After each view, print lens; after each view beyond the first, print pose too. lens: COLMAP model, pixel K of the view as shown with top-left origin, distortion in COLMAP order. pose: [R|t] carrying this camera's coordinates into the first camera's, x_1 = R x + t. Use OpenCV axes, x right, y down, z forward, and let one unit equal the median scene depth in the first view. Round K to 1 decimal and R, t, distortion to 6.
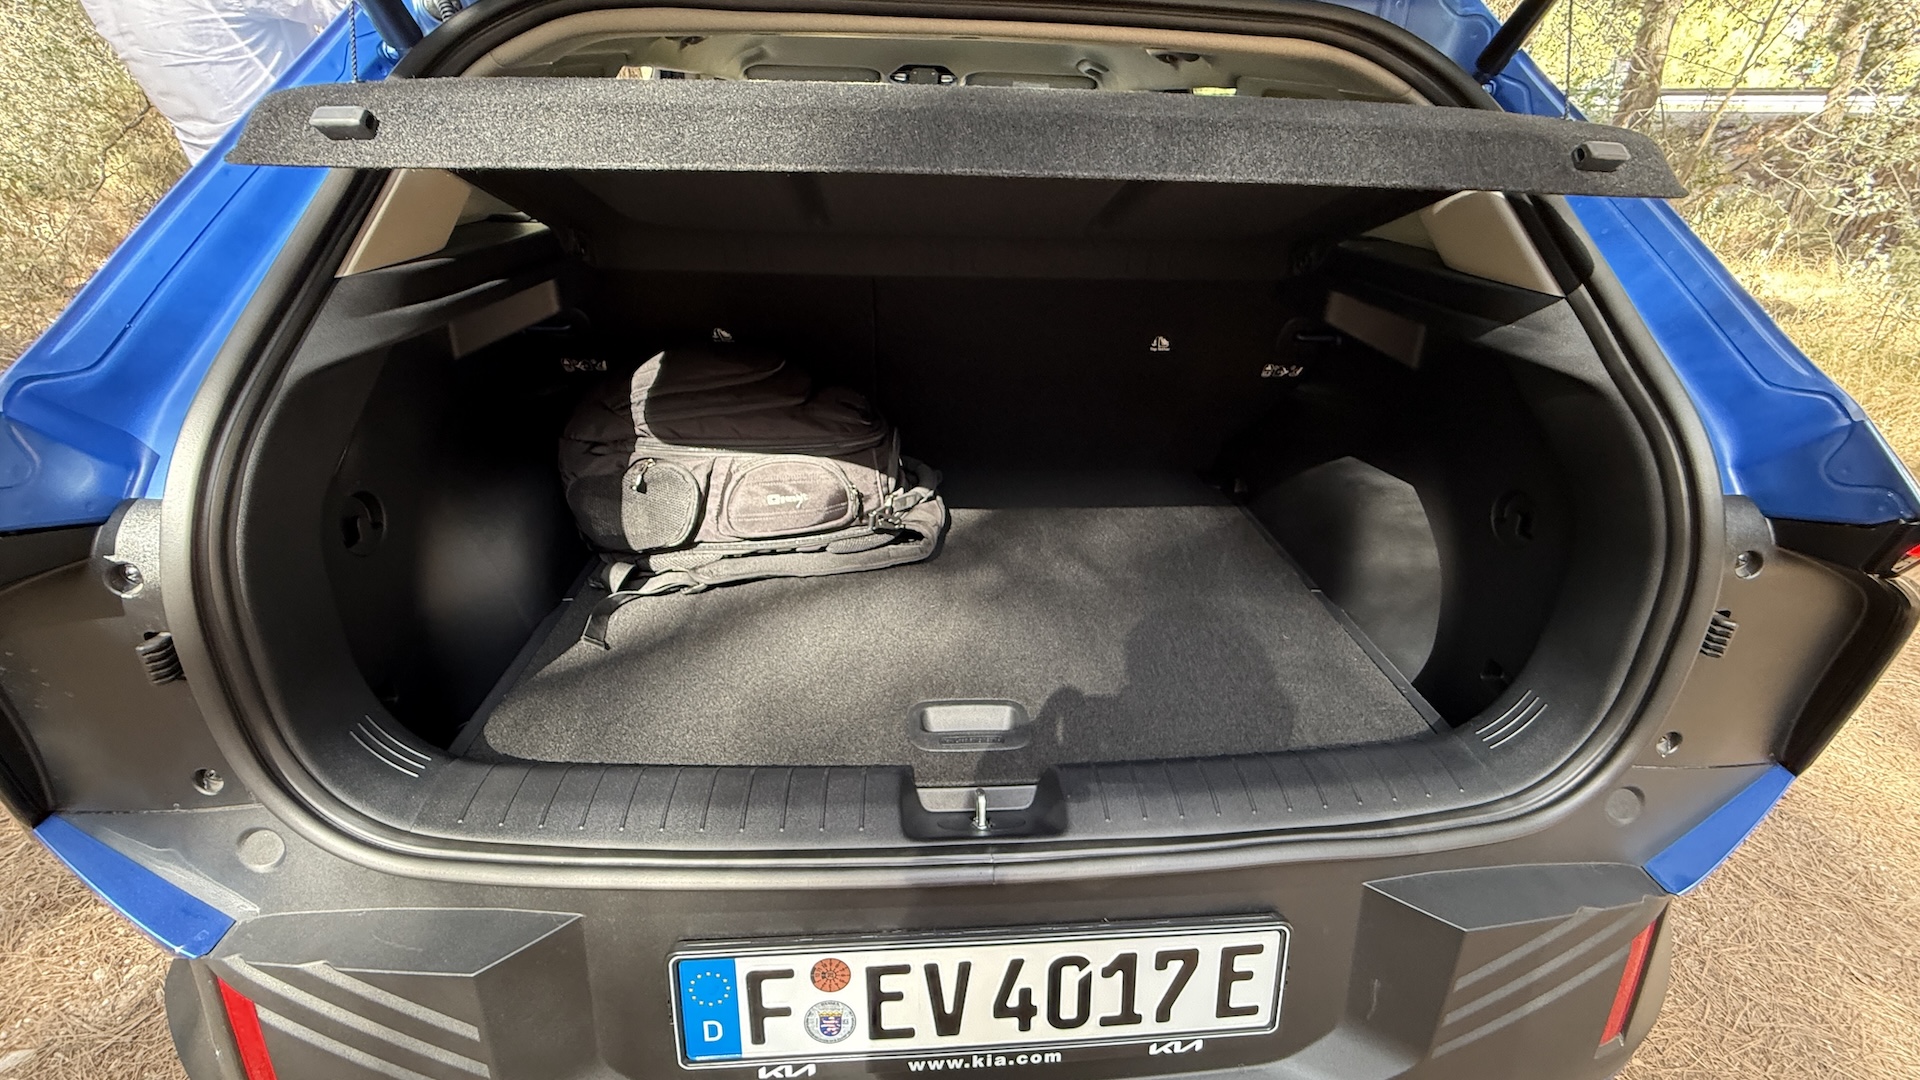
lens RADIAL K [[778.5, 0, 951.7], [0, 778.5, 532.8], [0, 0, 1]] dist [0.000331, -0.000198]
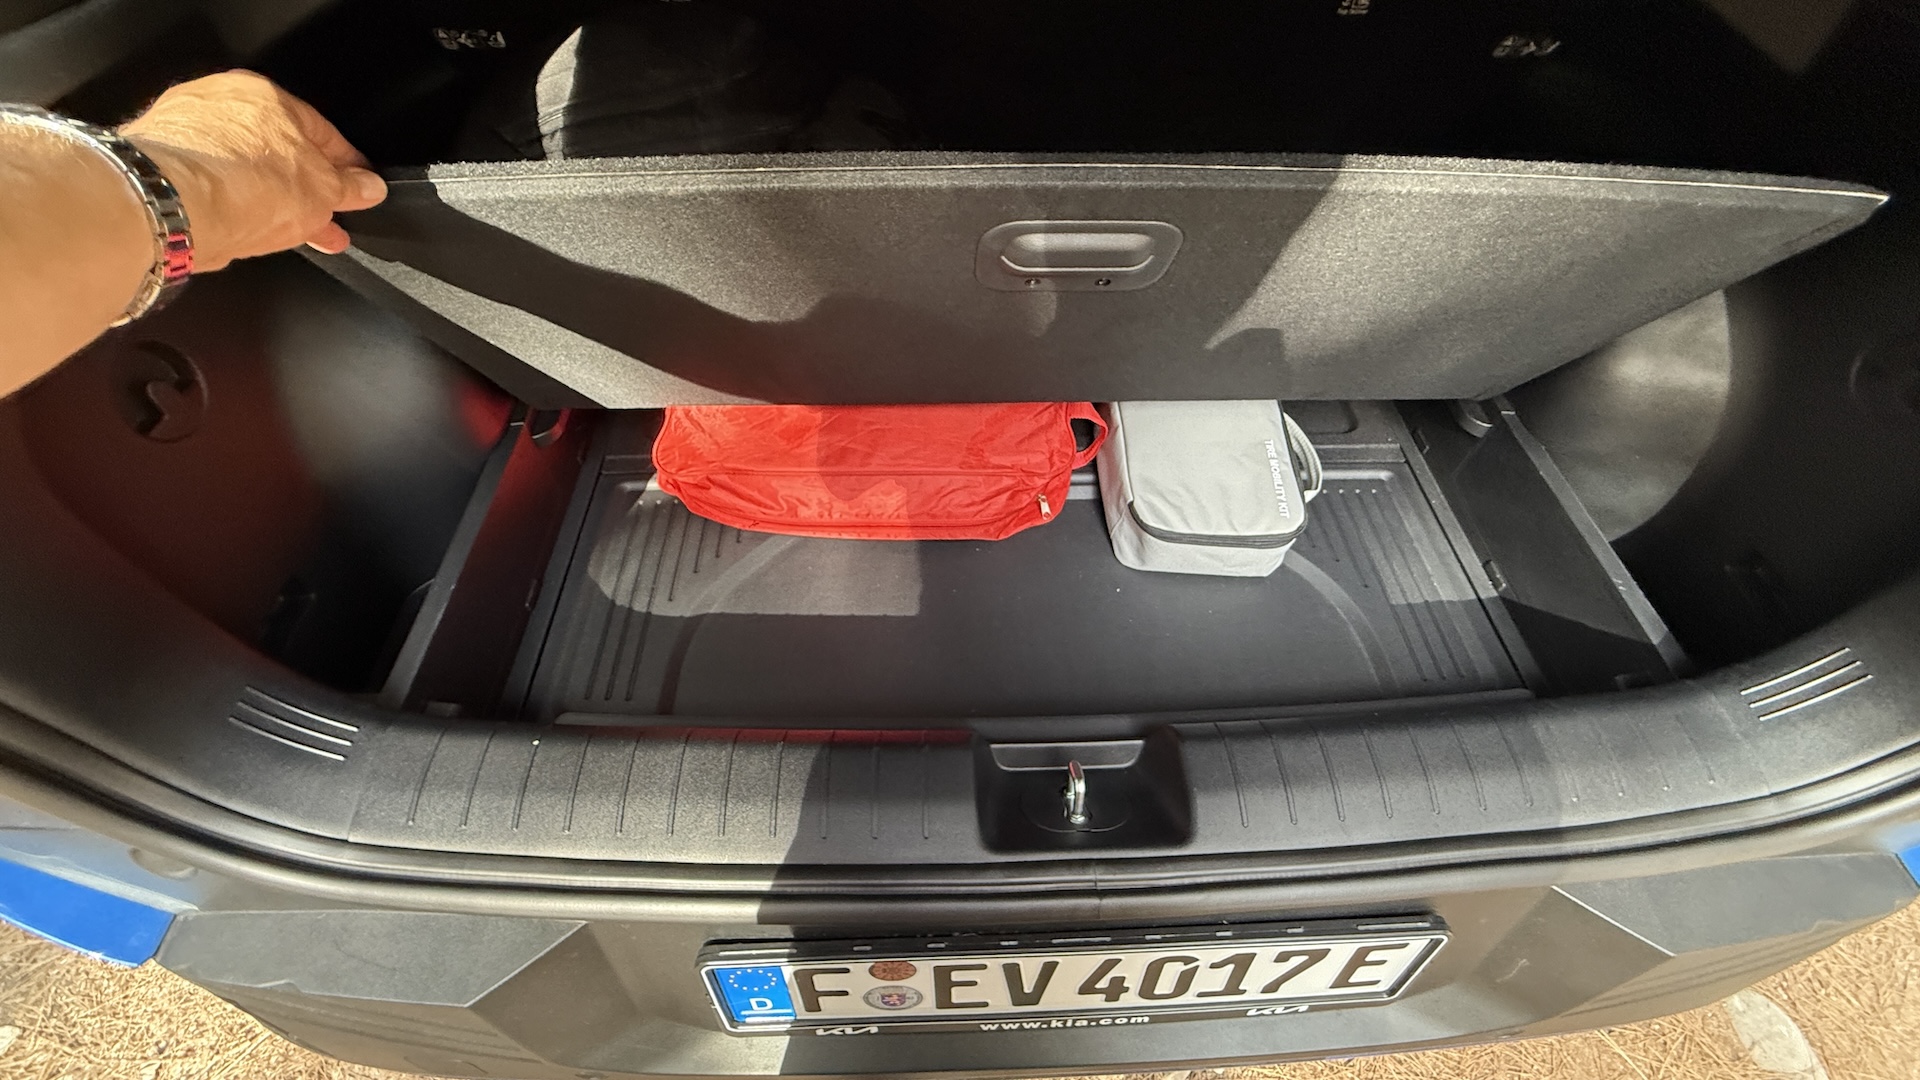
lens RADIAL K [[778.5, 0, 951.7], [0, 778.5, 532.8], [0, 0, 1]] dist [0.000331, -0.000198]
pose [[0.999714, 0.012405, -0.020451, -0.076952], [-0.002488, 0.904300, 0.426890, -0.221907], [0.023789, -0.426717, 0.904072, 0.423133]]
